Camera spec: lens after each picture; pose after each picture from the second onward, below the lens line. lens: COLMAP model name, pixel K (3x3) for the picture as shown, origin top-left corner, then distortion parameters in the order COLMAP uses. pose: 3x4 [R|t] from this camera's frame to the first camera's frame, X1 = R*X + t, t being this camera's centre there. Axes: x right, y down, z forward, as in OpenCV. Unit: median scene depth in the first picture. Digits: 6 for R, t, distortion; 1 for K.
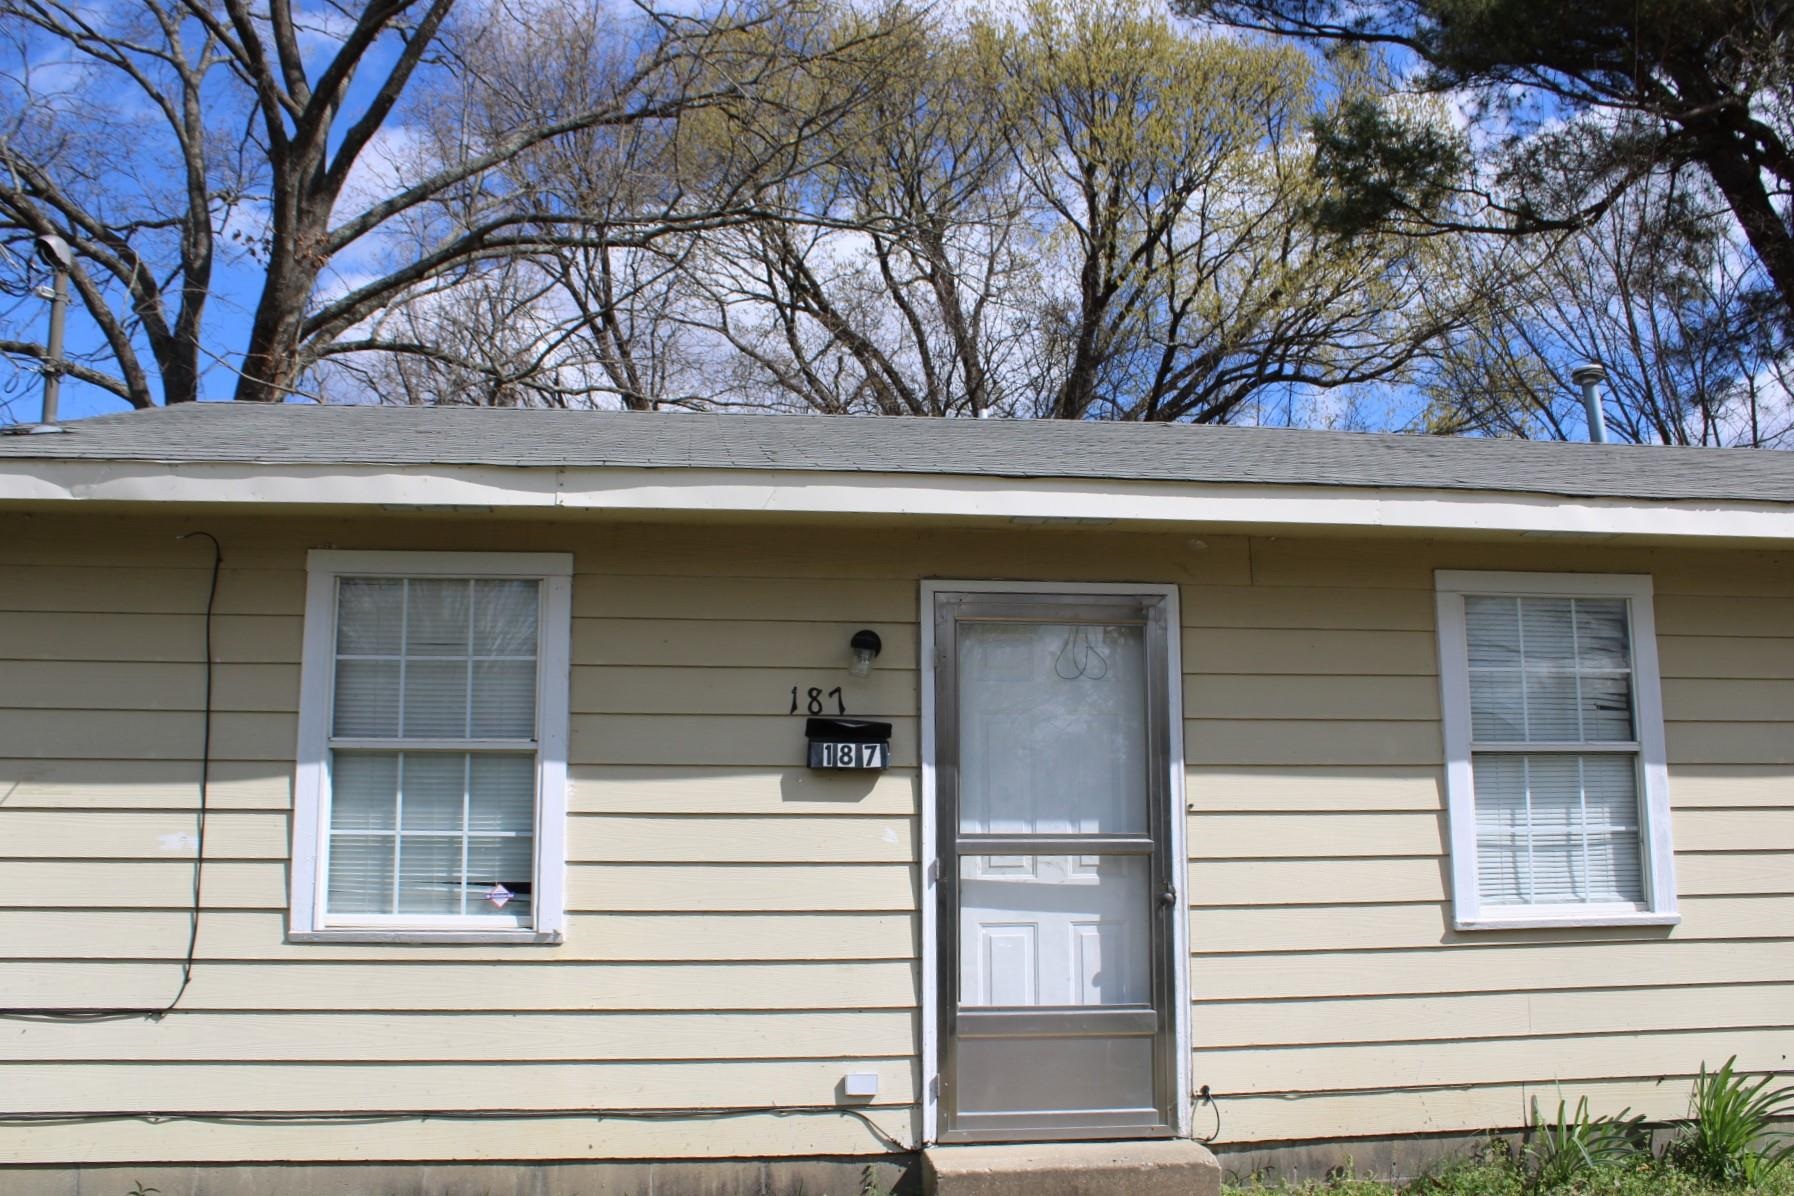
lens RADIAL K [[1499.3, 0, 896.2], [0, 1499.3, 600.9], [0, 0, 1]] dist [-0.167177, 0.136342]
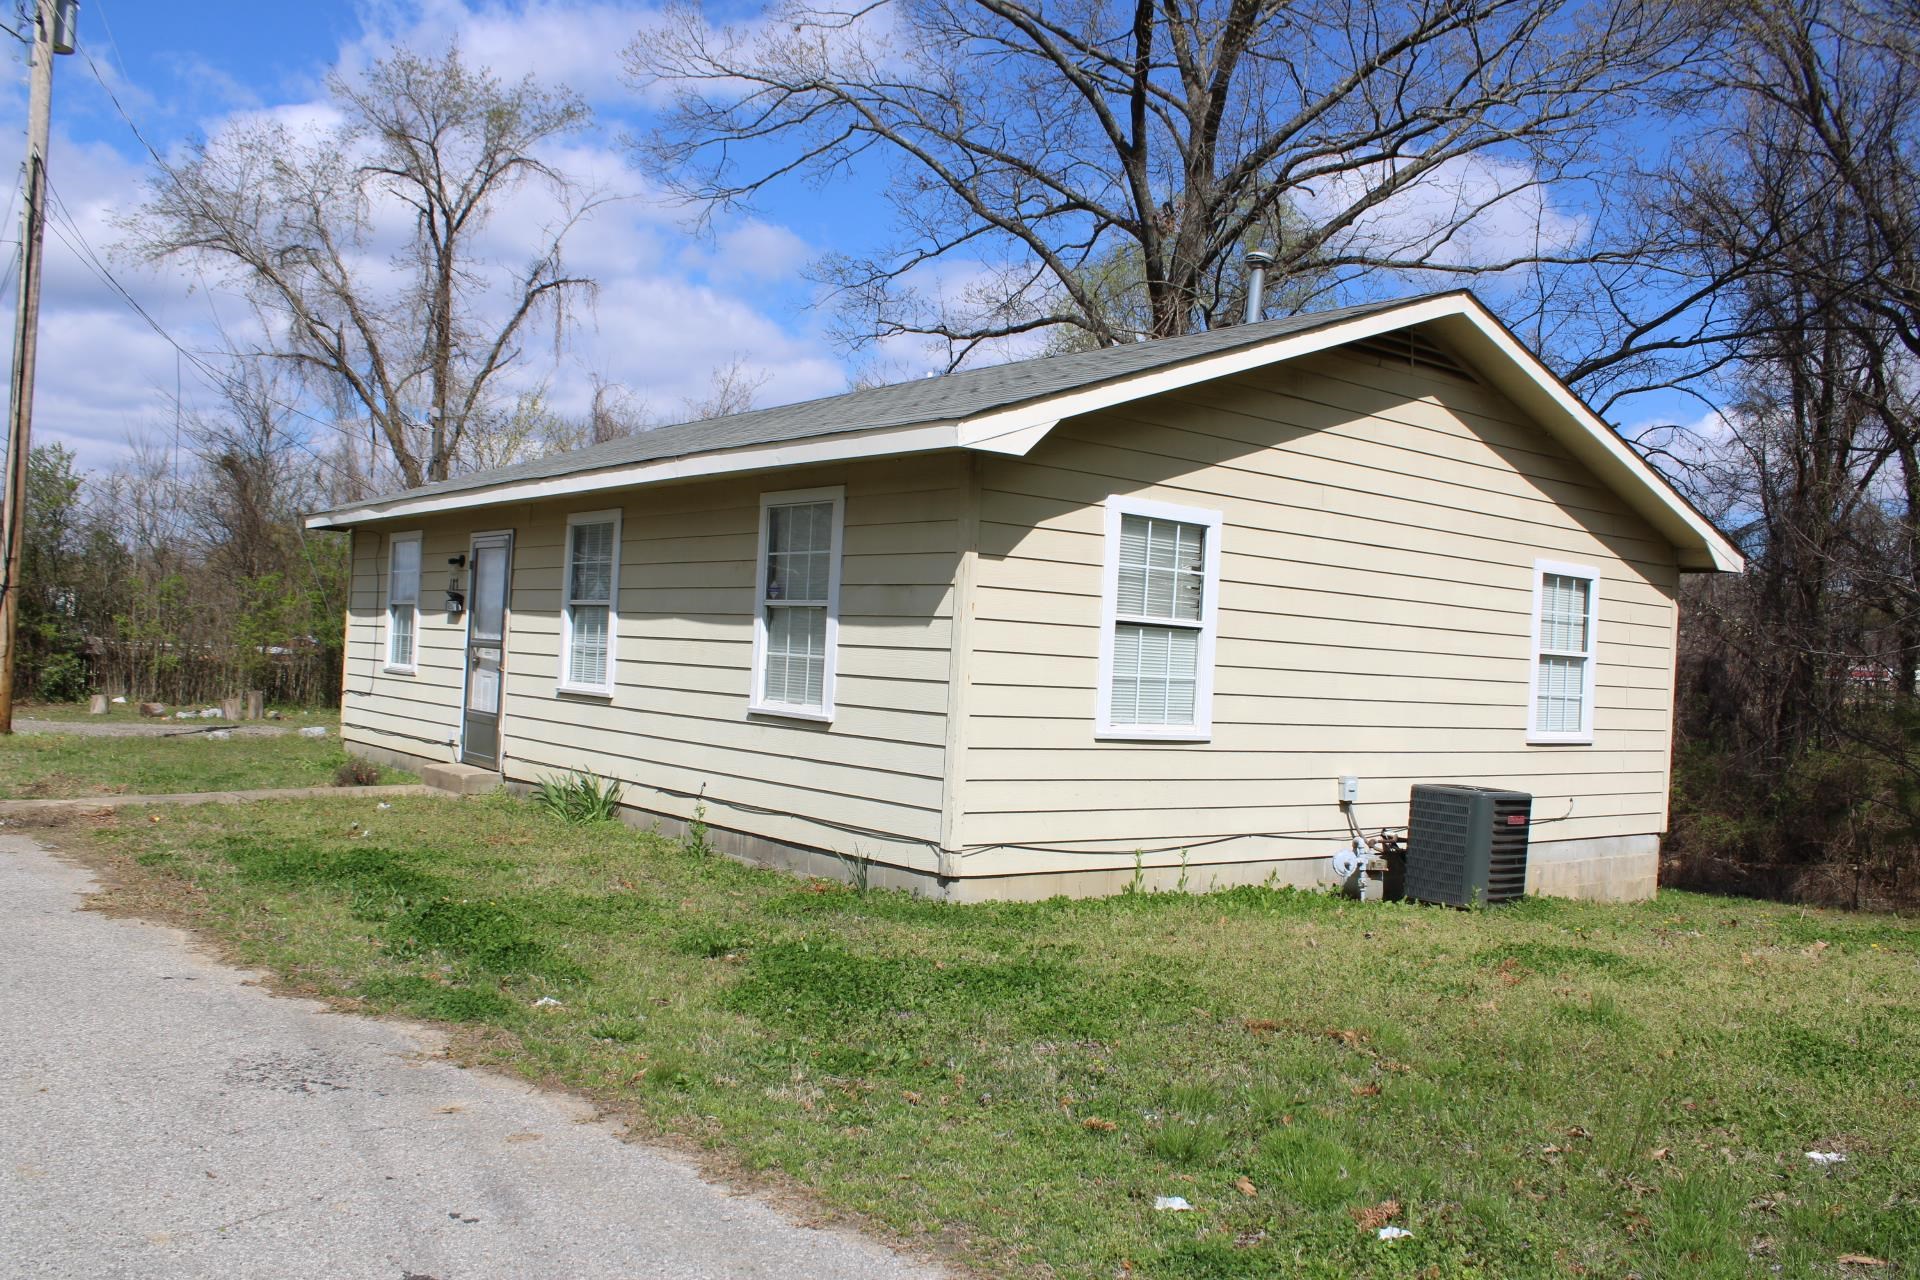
lens RADIAL K [[1604.6, 0, 963.3], [0, 1604.6, 657.9], [0, 0, 1]] dist [-0.167177, 0.136342]
pose [[0.538203, 0.023311, -0.842493, 1.953033], [0.082743, 0.993327, 0.080343, 0.036038], [0.838744, -0.112951, 0.532683, 0.222842]]
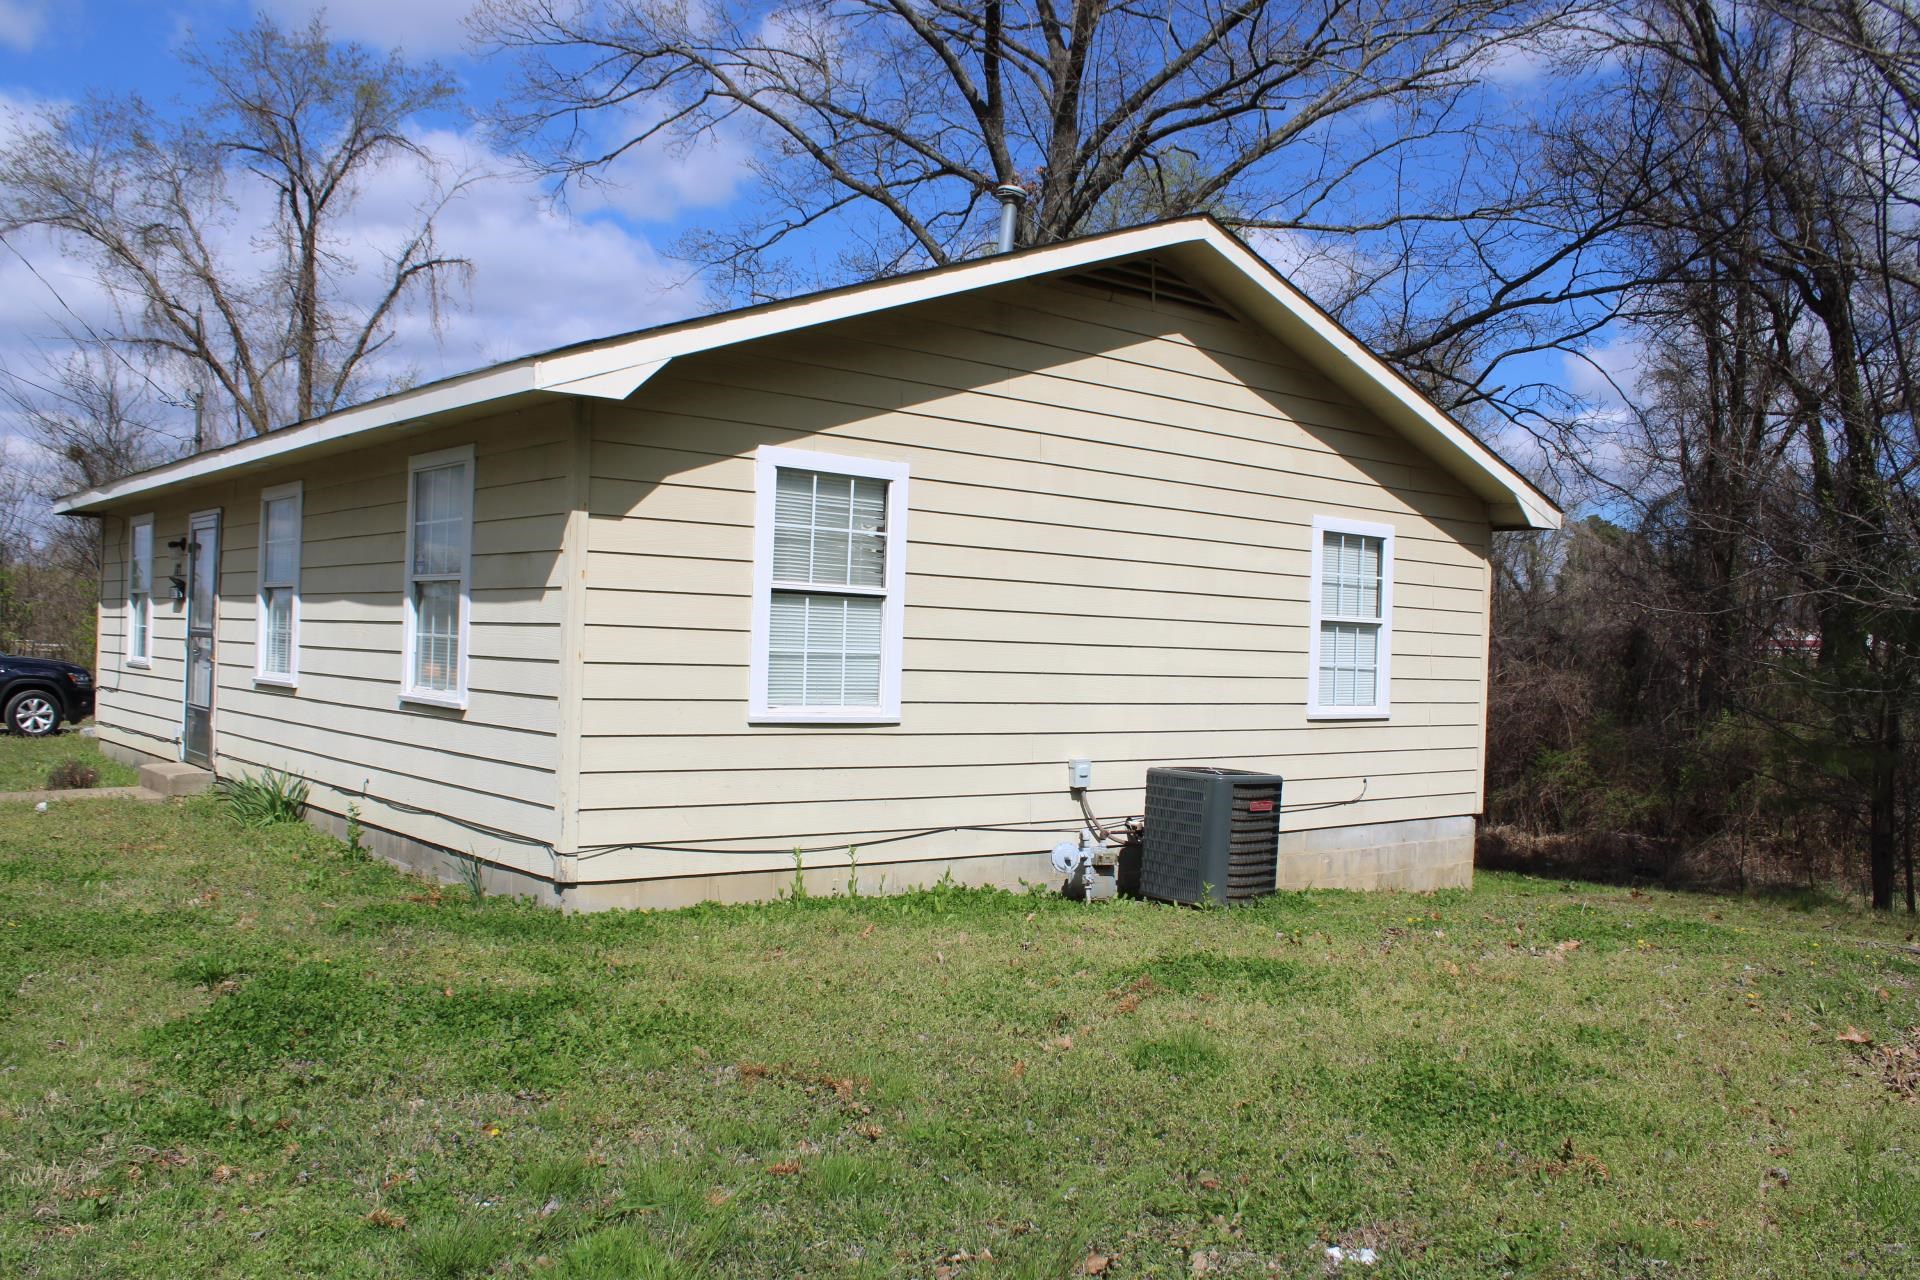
lens RADIAL K [[1604.6, 0, 977.9], [0, 1604.6, 654.6], [0, 0, 1]] dist [-0.167177, 0.136342]
pose [[0.566786, 0.018399, -0.823660, 1.949769], [0.098609, 0.991049, 0.089994, 0.088216], [0.817943, -0.132227, 0.559898, 0.554110]]
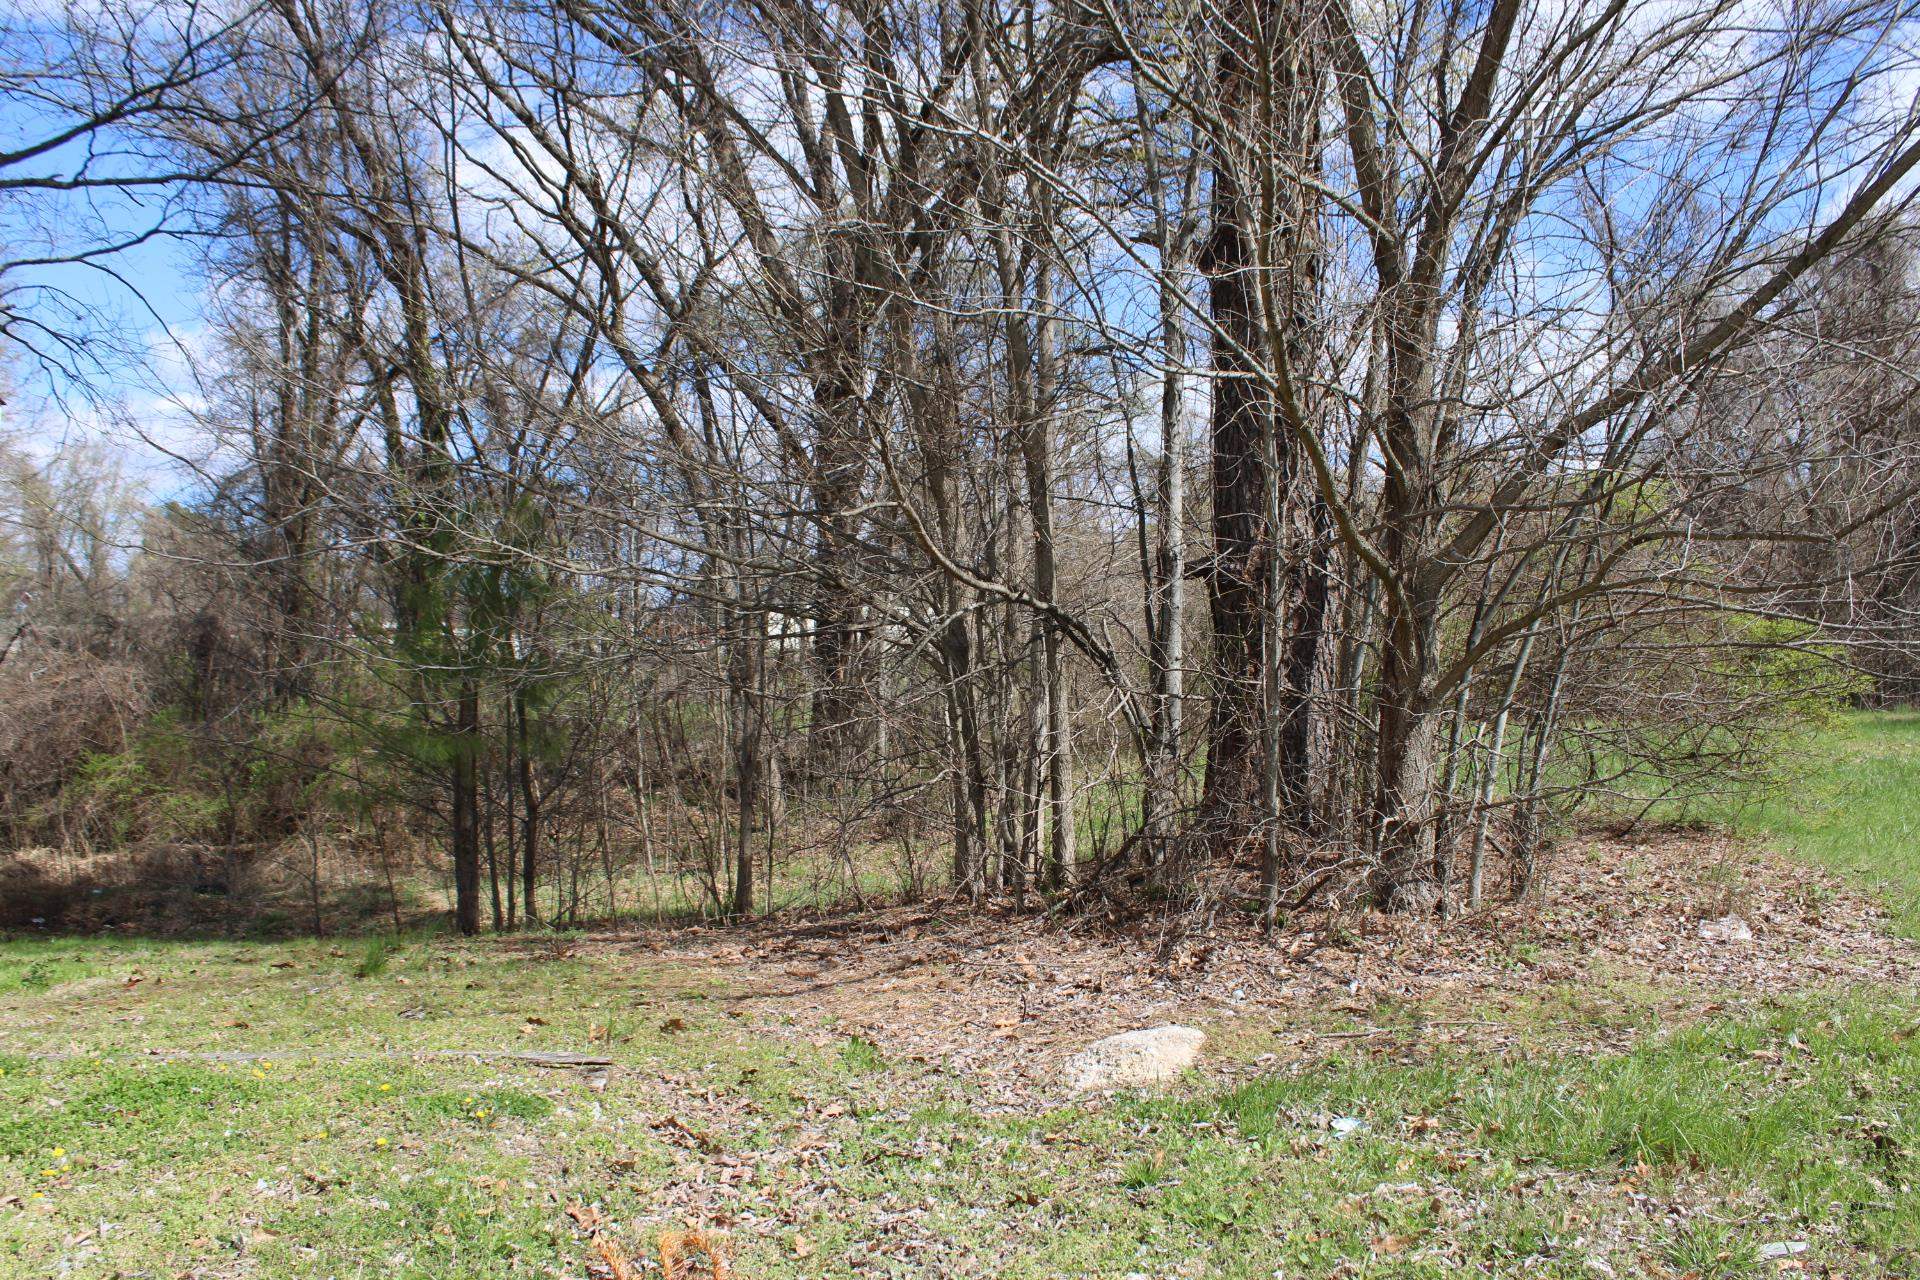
lens RADIAL K [[1604.6, 0, 941.7], [0, 1604.6, 689.6], [0, 0, 1]] dist [-0.167177, 0.136342]
pose [[0.990648, 0.006292, -0.136300, 1.666198], [0.016792, 0.985721, 0.167549, 0.198555], [0.135408, -0.168271, 0.976396, 1.137138]]
